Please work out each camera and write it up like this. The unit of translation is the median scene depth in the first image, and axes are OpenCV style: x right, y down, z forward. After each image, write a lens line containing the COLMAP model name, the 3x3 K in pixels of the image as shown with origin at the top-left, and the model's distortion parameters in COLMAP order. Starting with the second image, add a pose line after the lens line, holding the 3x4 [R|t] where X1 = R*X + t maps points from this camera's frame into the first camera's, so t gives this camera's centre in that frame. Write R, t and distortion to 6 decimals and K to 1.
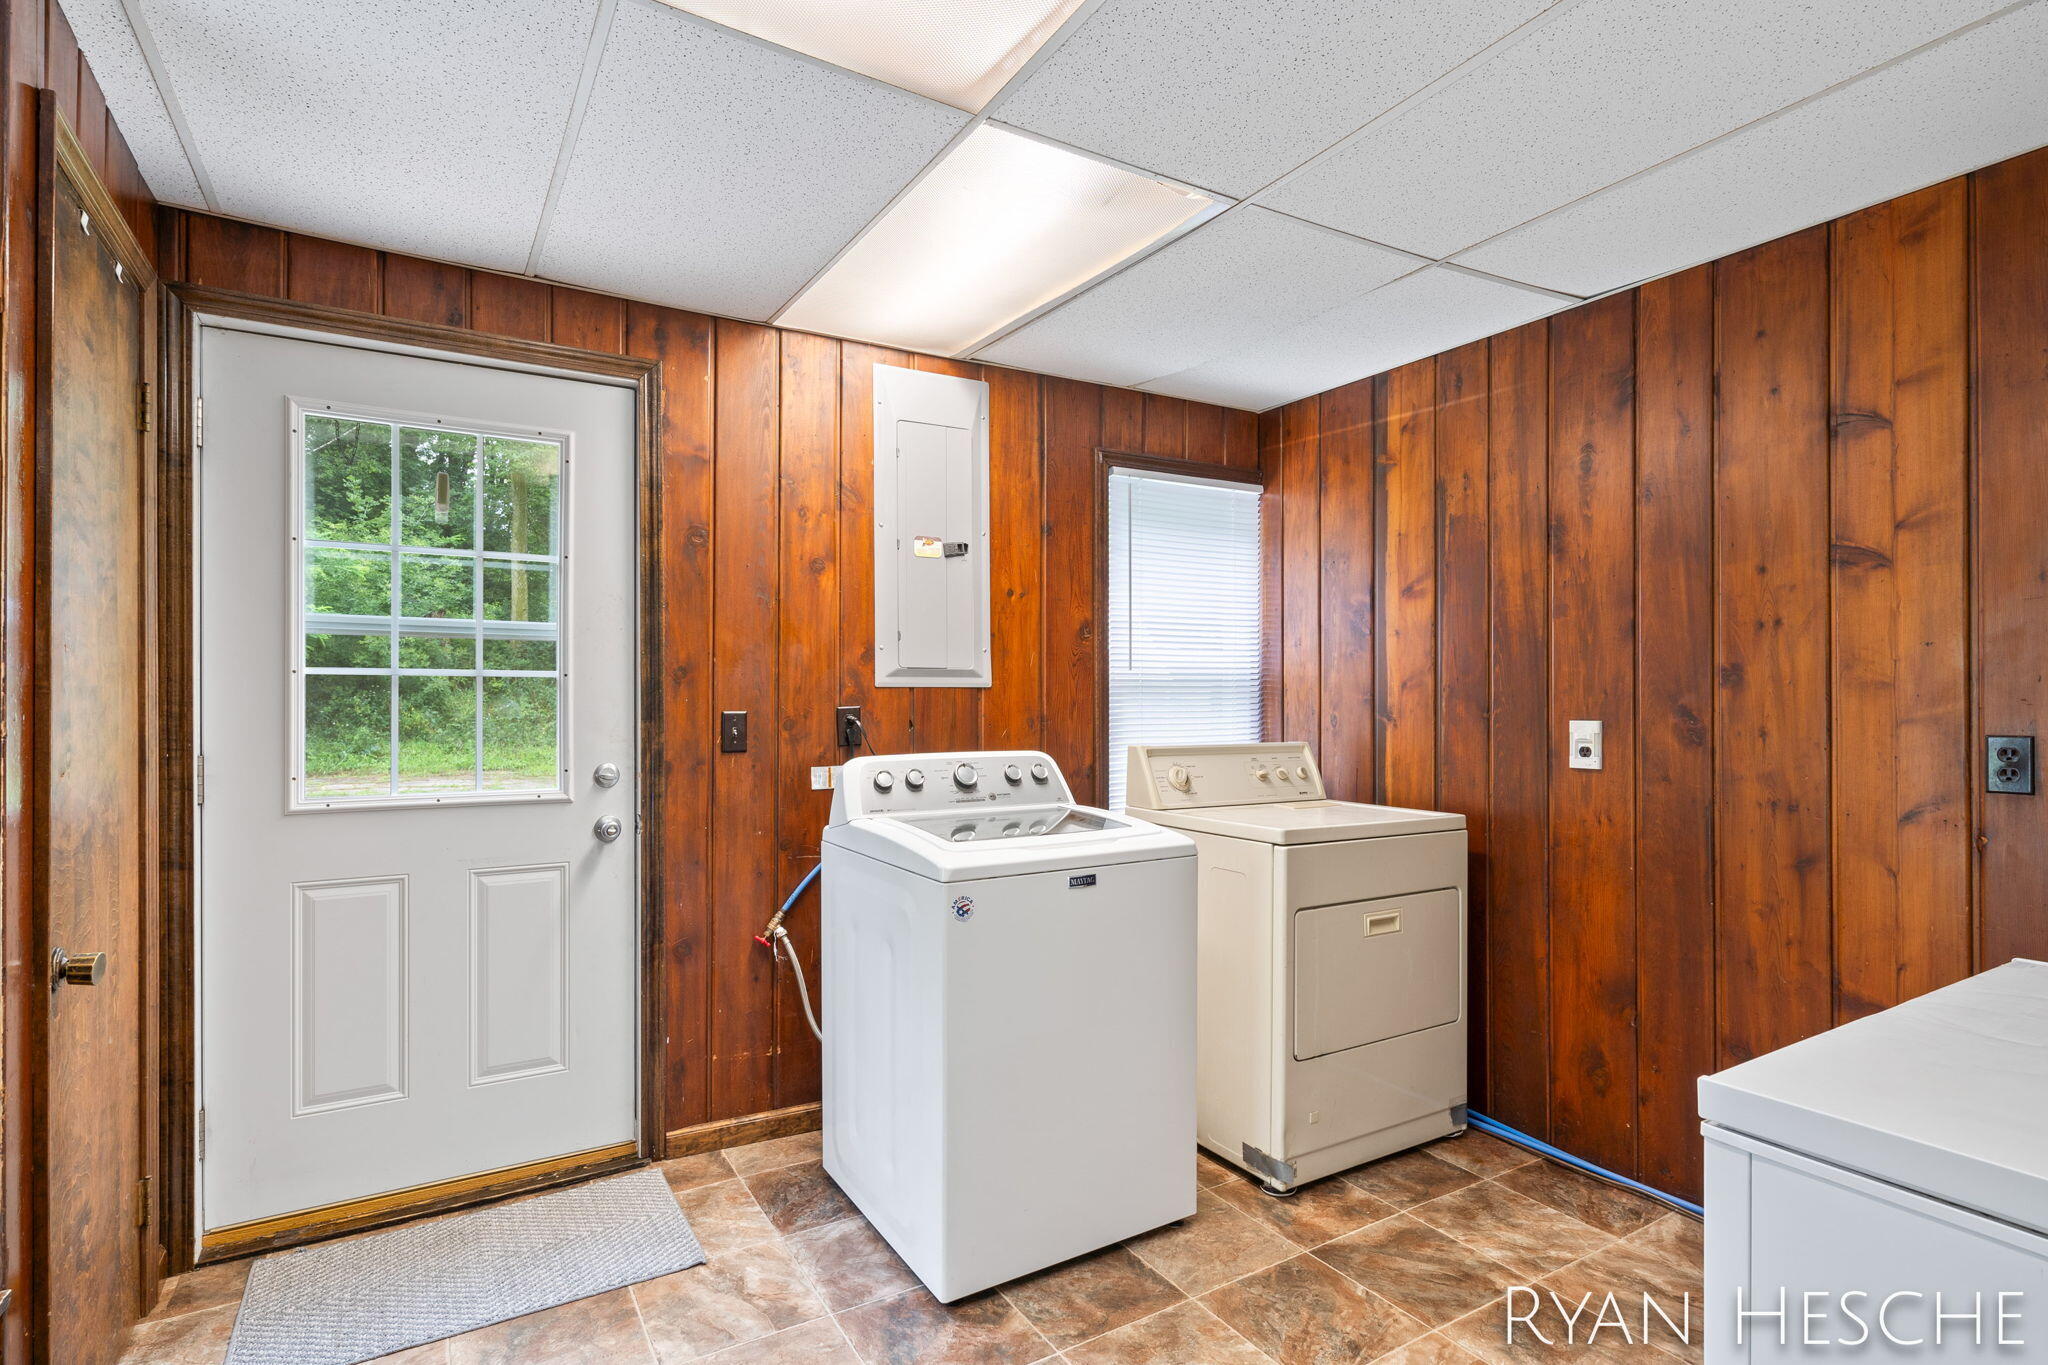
lens RADIAL K [[1002.2, 0, 1020.8], [0, 1002.2, 696.5], [0, 0, 1]] dist [0.003863, 0.000543]
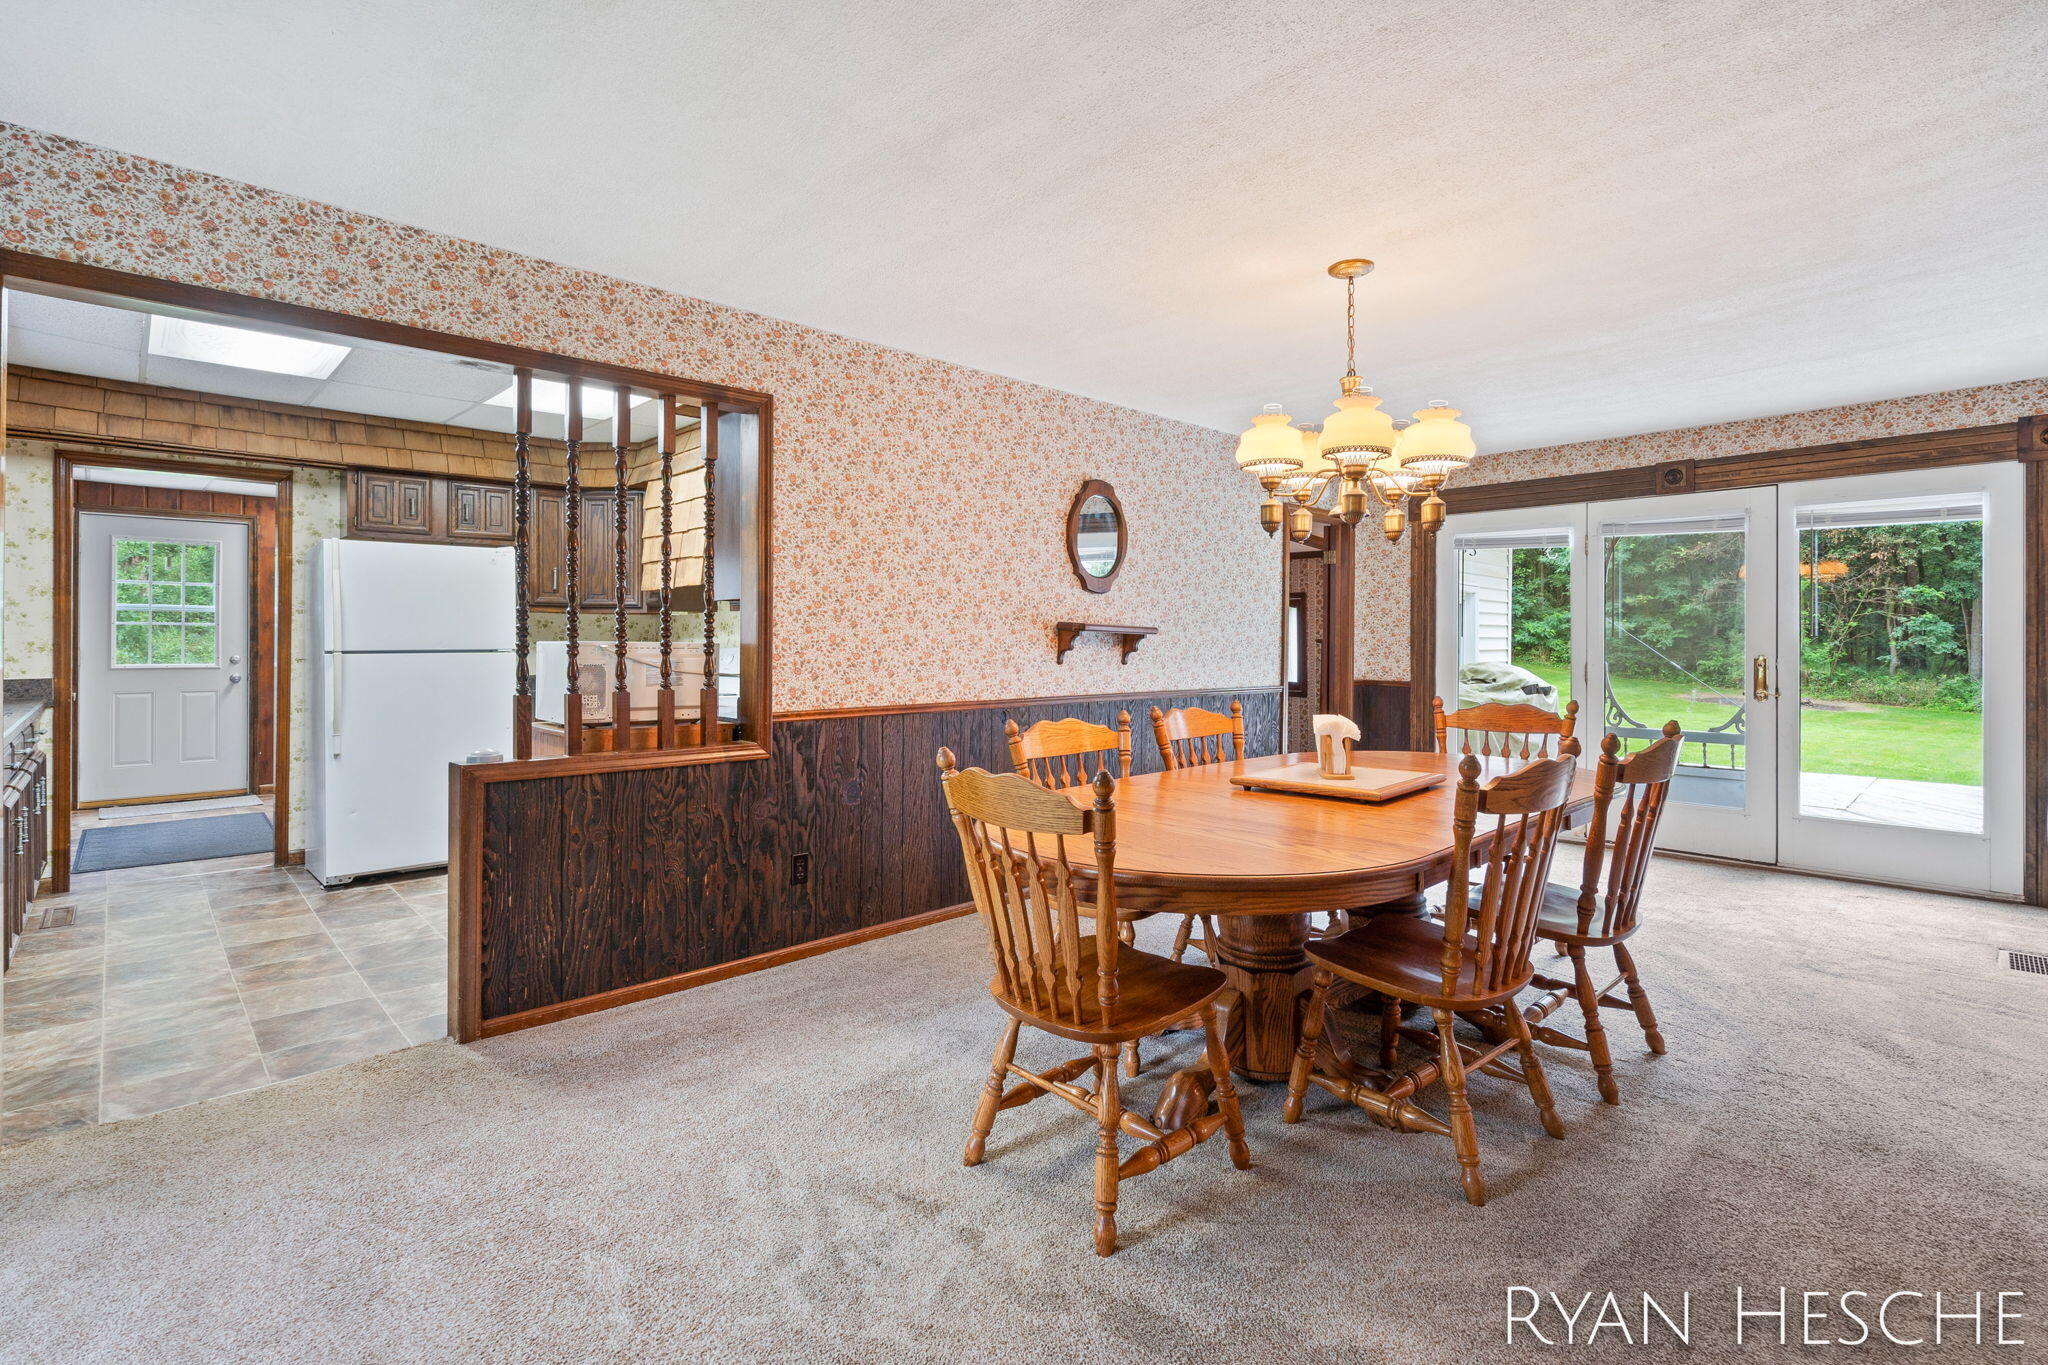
lens RADIAL K [[981.3, 0, 1056.0], [0, 981.3, 638.2], [0, 0, 1]] dist [-0.002592, -0.000859]
pose [[0.972337, 0.003309, 0.233558, 1.314784], [-0.002626, 0.999991, -0.003236, 0.023275], [-0.233567, 0.002533, 0.972337, -2.453910]]
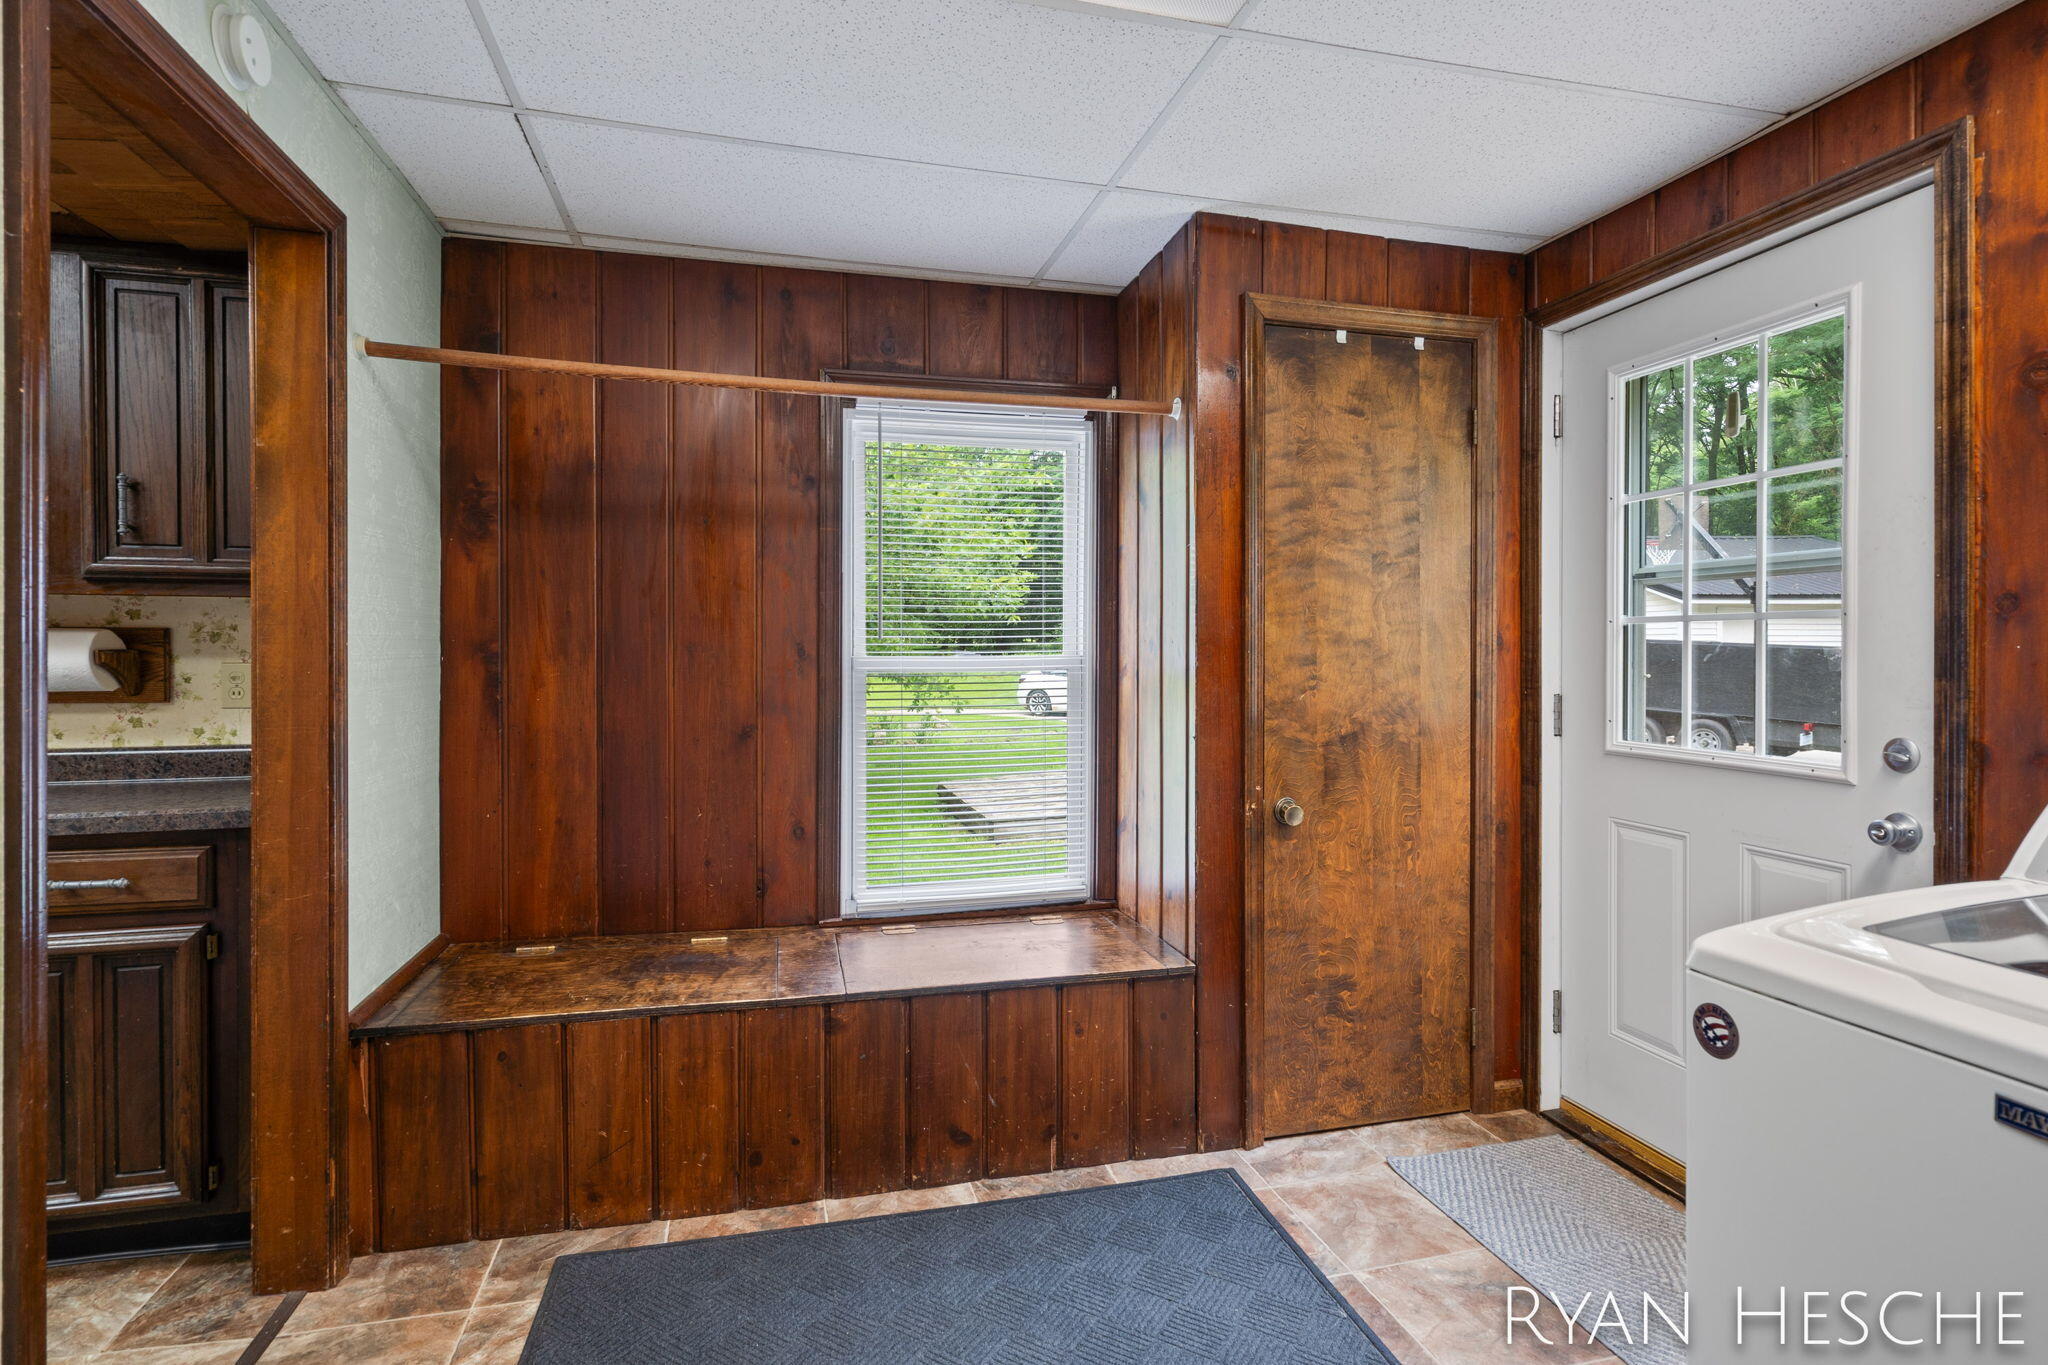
lens RADIAL K [[1021.2, 0, 1028.9], [0, 1021.2, 663.5], [0, 0, 1]] dist [0.000580, 0.000403]
pose [[-0.276097, 0.010156, -0.961076, 0.481449], [-0.000584, 0.999942, 0.010735, 0.008060], [0.961130, 0.003525, -0.276075, 0.673376]]
